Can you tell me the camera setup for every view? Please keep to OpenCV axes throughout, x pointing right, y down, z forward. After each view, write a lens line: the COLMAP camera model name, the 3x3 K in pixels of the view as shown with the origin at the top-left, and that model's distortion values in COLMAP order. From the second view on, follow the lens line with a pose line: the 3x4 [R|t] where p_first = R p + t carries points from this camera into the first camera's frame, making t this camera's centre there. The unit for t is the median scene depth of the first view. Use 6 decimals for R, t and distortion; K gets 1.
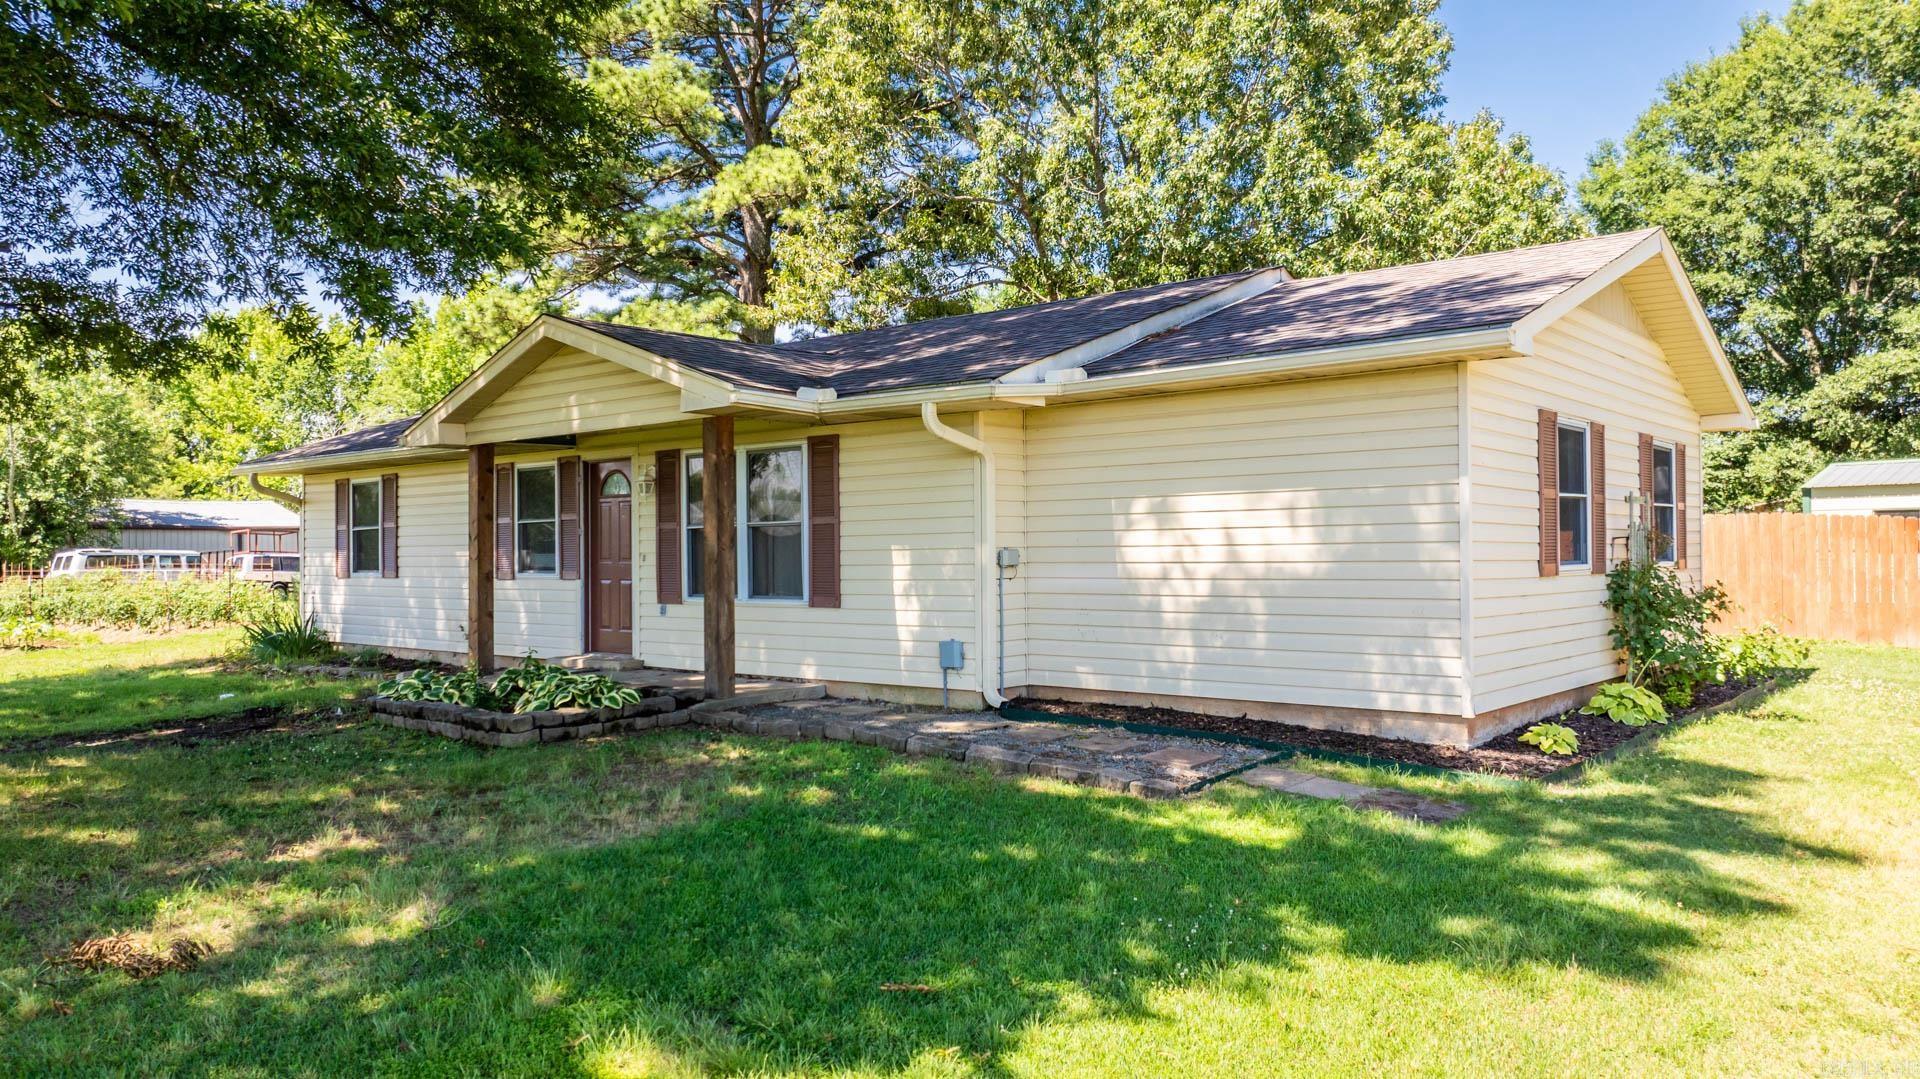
lens RADIAL K [[1363.9, 0, 956.9], [0, 1363.9, 539.0], [0, 0, 1]] dist [-0.026246, 0.053801]
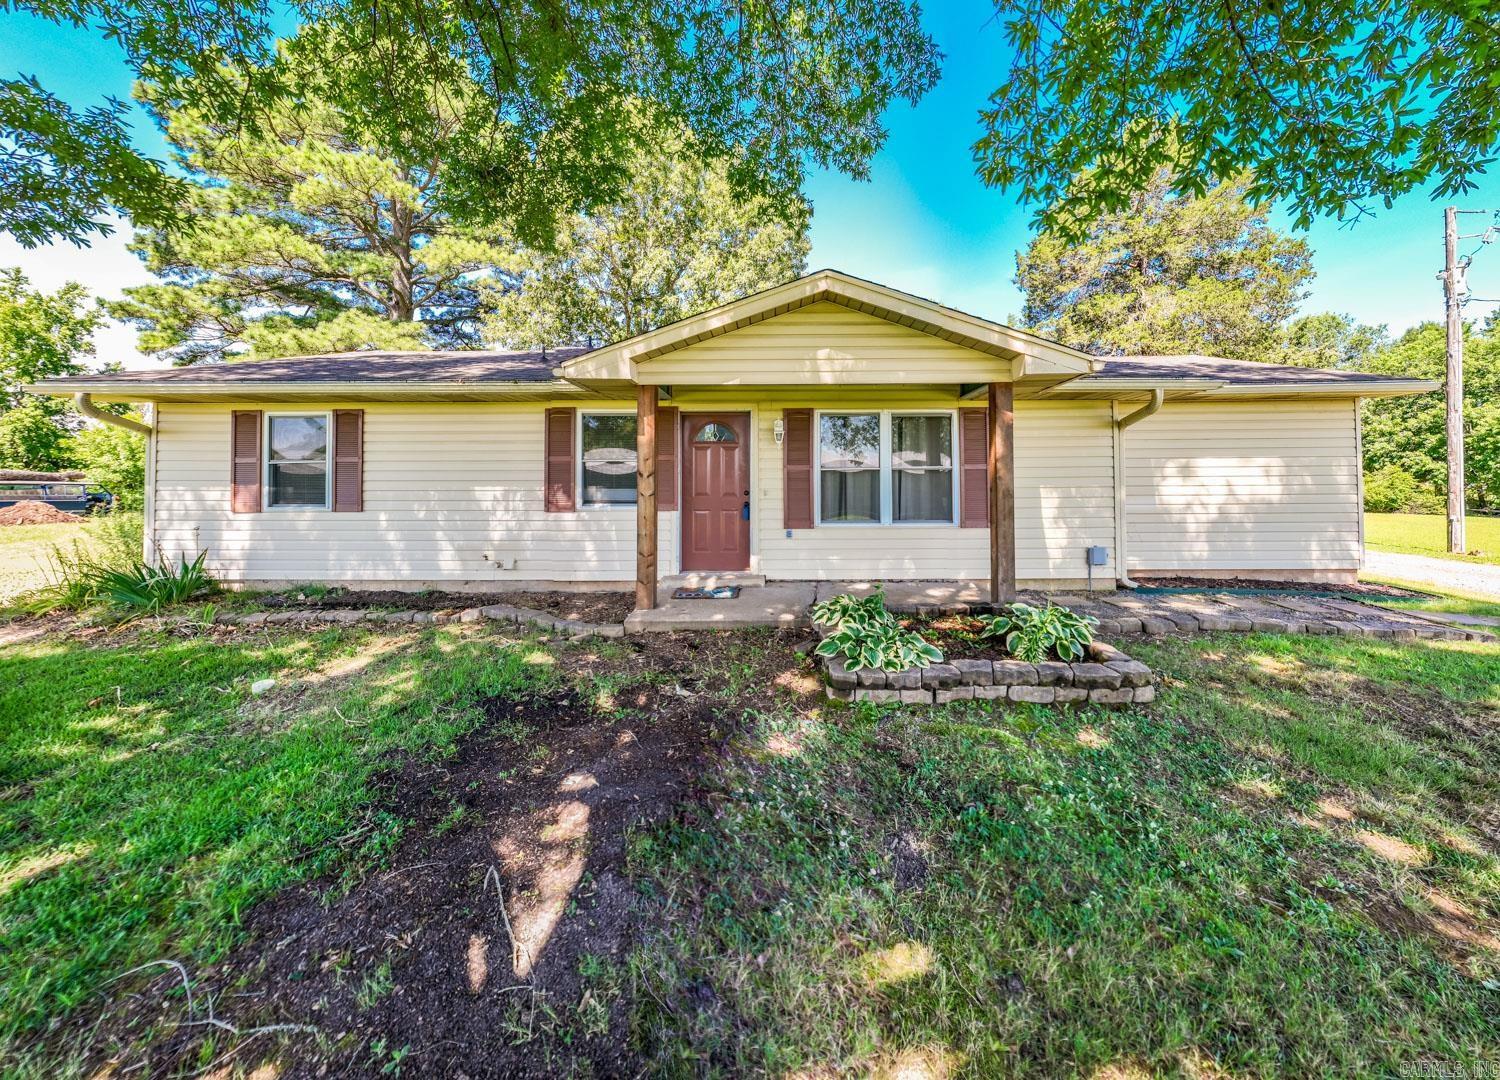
lens RADIAL K [[549.8, 0, 755.9], [0, 549.8, 497.4], [0, 0, 1]] dist [-0.000417, 0.000072]
pose [[0.762248, -0.010797, 0.647195, -0.614040], [-0.009934, 0.999548, 0.028376, 0.004186], [-0.647209, -0.028059, 0.761796, 0.679886]]
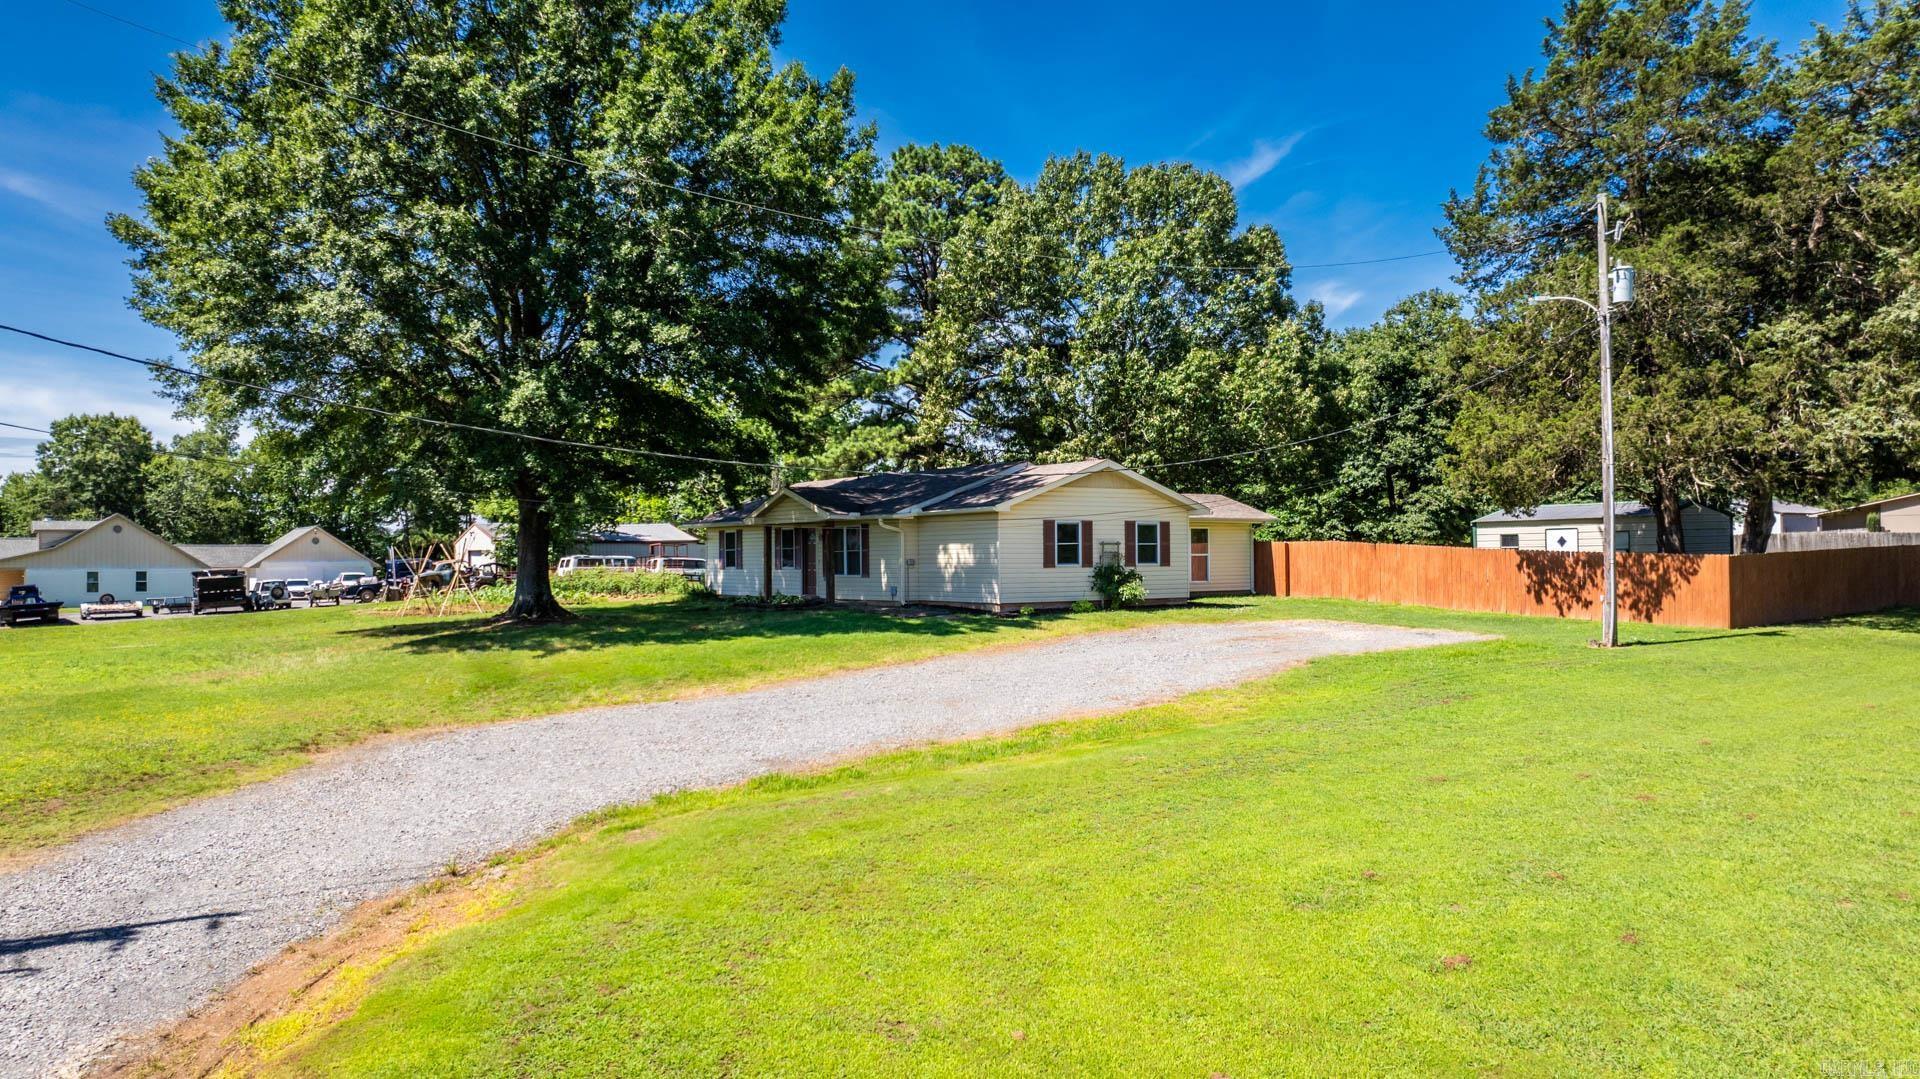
lens RADIAL K [[1363.9, 0, 962.9], [0, 1363.9, 543.3], [0, 0, 1]] dist [-0.026246, 0.053801]
pose [[0.972806, -0.004696, -0.231575, 0.837573], [0.005559, 0.999980, 0.003075, -0.037063], [0.231556, -0.004279, 0.972812, -1.995262]]
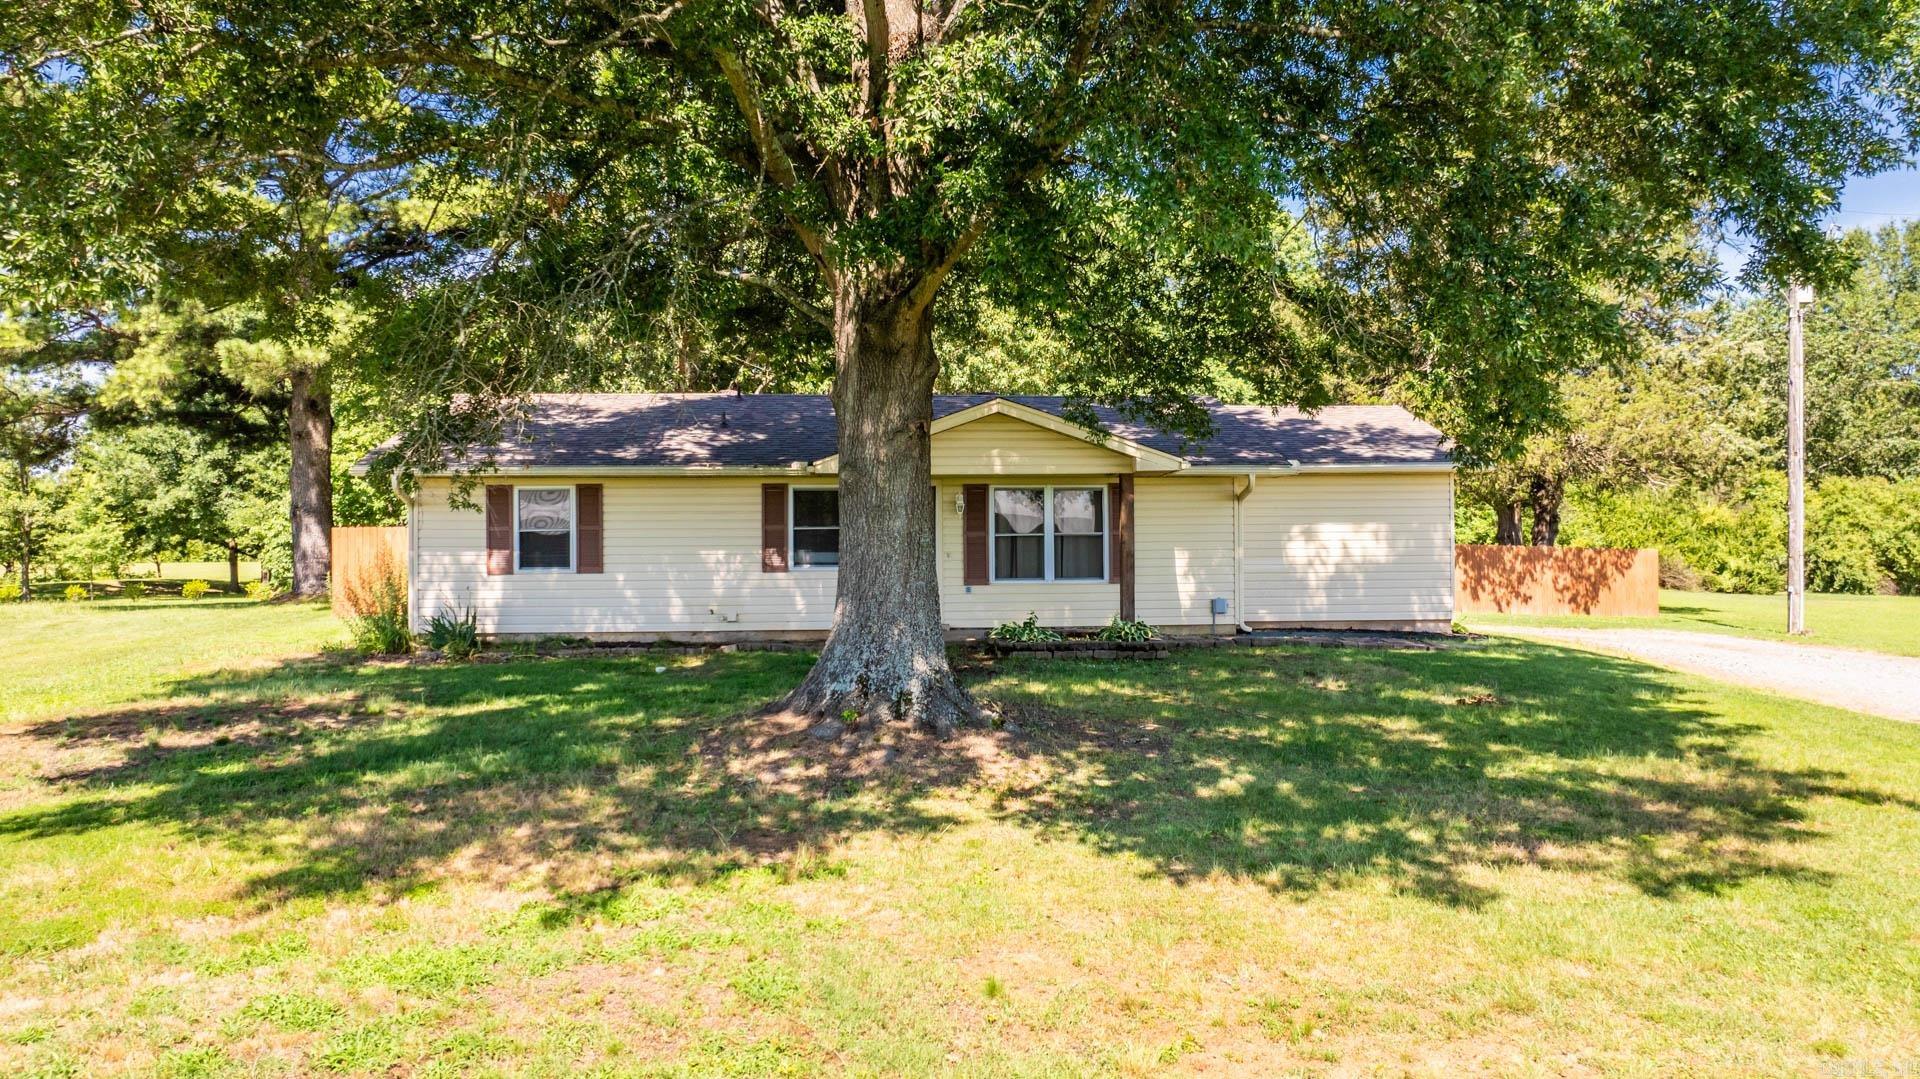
lens RADIAL K [[1363.9, 0, 961.3], [0, 1363.9, 544.1], [0, 0, 1]] dist [-0.026246, 0.053801]
pose [[0.704961, 0.005803, 0.709222, -1.392004], [-0.007748, 0.999970, -0.000481, 0.002527], [-0.709203, -0.005156, 0.704985, -0.062957]]
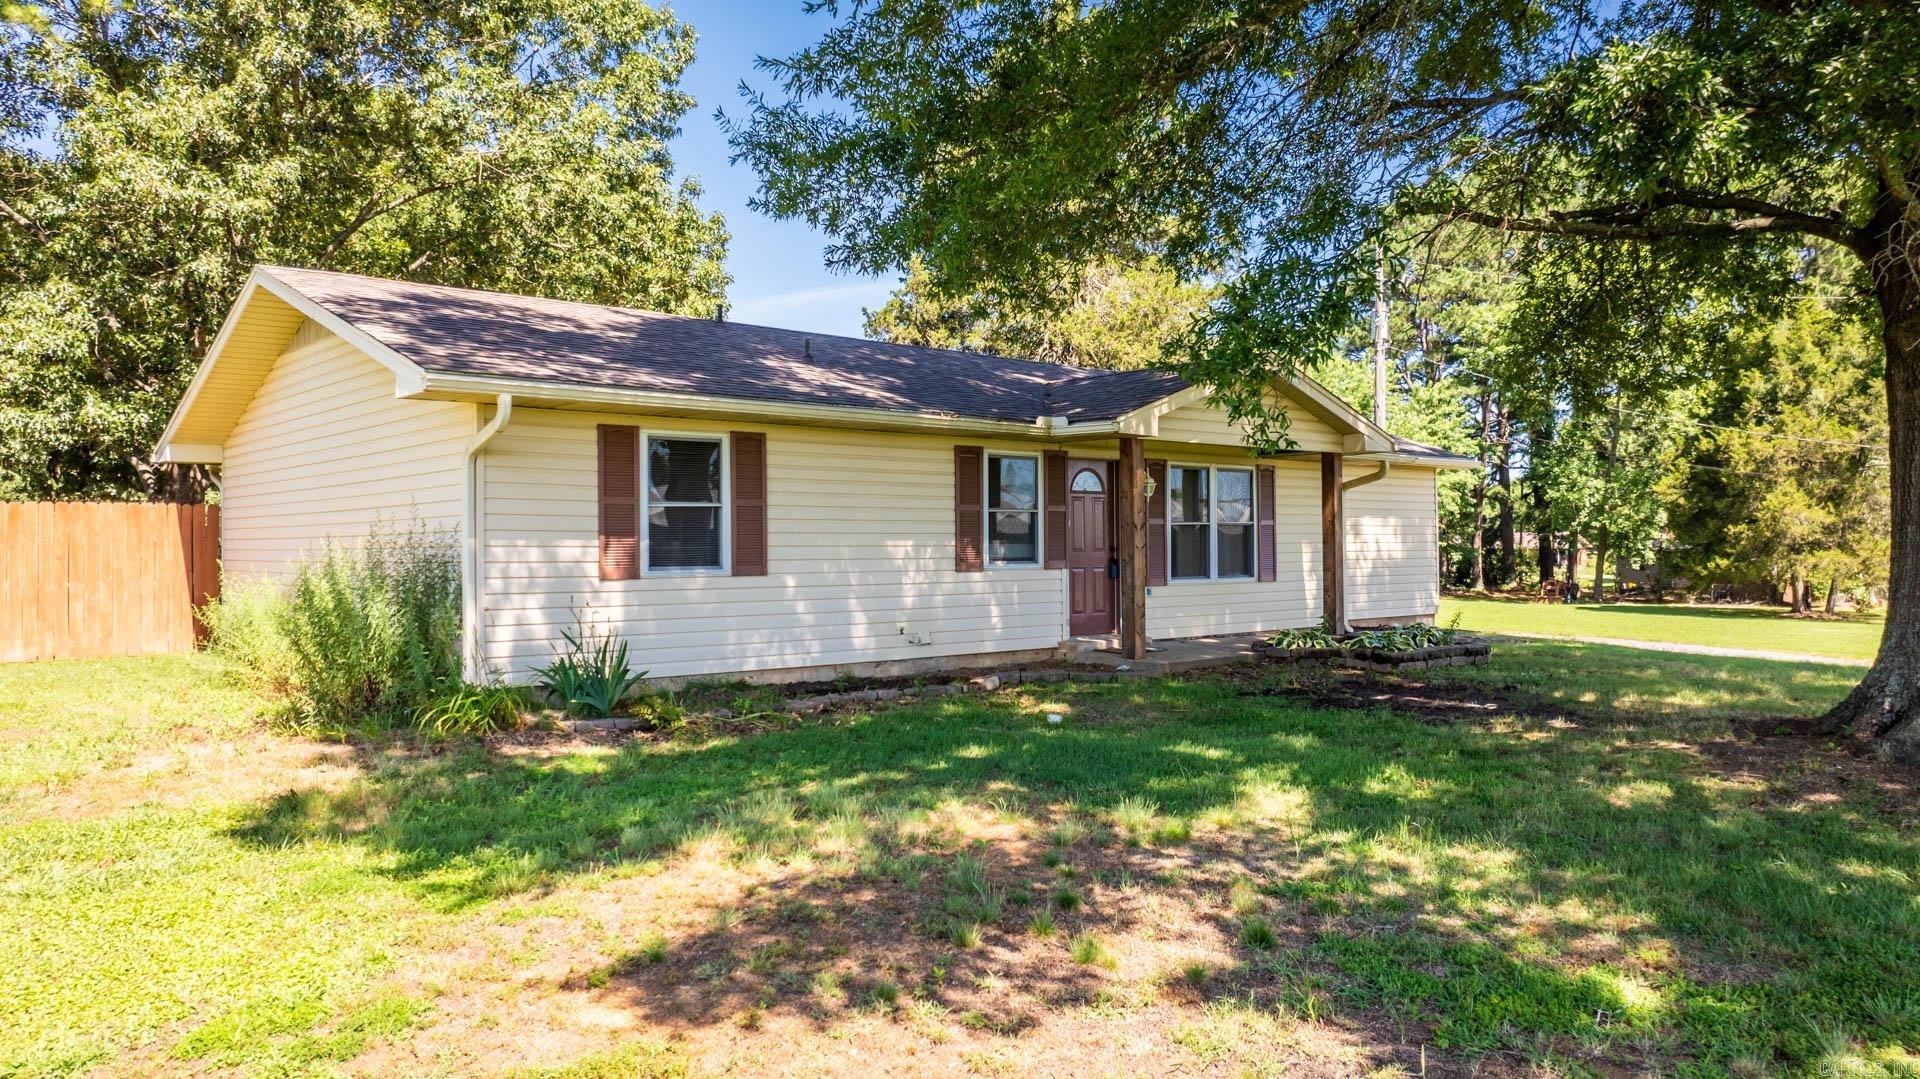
lens RADIAL K [[1363.9, 0, 957.2], [0, 1363.9, 547.5], [0, 0, 1]] dist [-0.026246, 0.053801]
pose [[0.131021, 0.010826, 0.991321, -1.528880], [-0.003480, 0.999939, -0.010460, 0.028166], [-0.991374, -0.002079, 0.131051, 1.087886]]
